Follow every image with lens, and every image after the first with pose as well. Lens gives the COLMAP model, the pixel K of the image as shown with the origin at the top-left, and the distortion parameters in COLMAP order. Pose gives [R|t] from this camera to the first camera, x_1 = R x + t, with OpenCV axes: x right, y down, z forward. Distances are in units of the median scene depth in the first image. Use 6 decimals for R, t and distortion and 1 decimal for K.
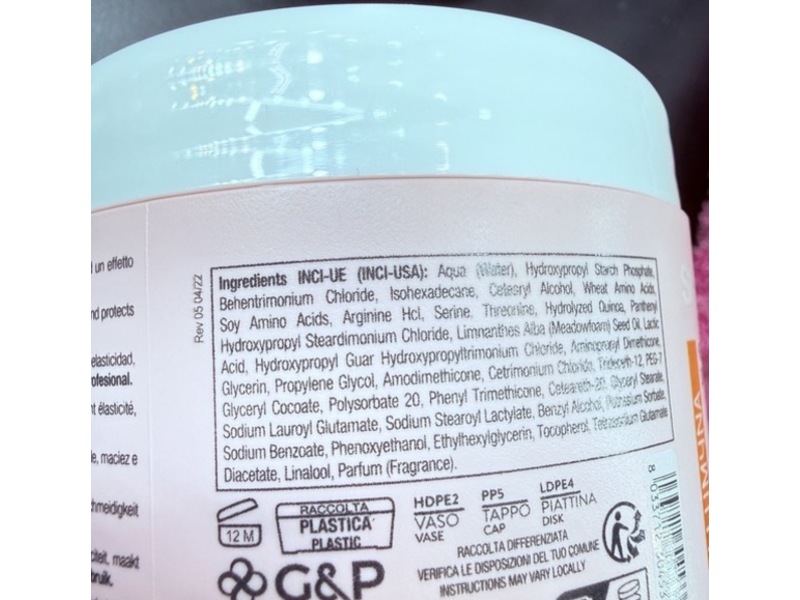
lens RADIAL K [[592.4, 0, 400.0], [0, 592.4, 300.0], [0, 0, 1]] dist [0.004887, -0.005573]
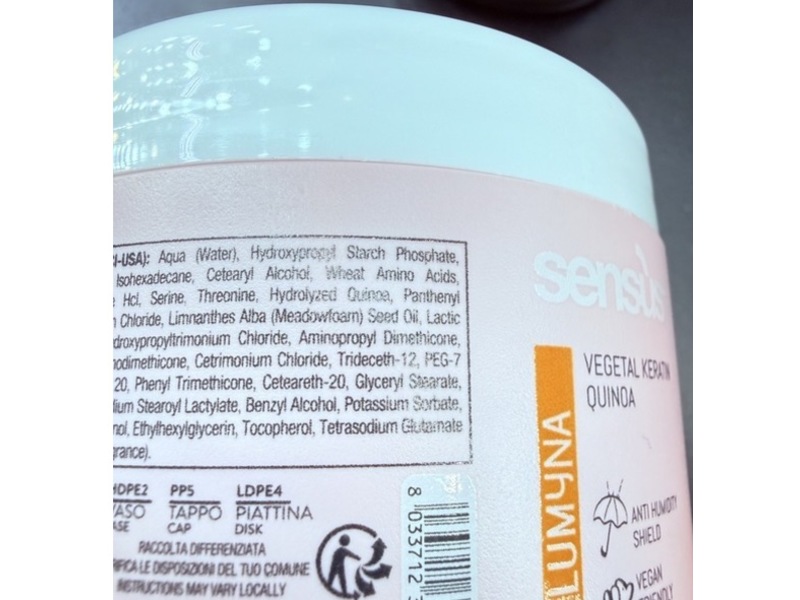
lens RADIAL K [[592.4, 0, 400.0], [0, 592.4, 300.0], [0, 0, 1]] dist [0.004887, -0.005573]
pose [[0.917658, -0.022734, -0.396720, 0.831896], [-0.012081, 0.996305, -0.085037, 0.103010], [0.397187, 0.082828, 0.913992, 0.254083]]
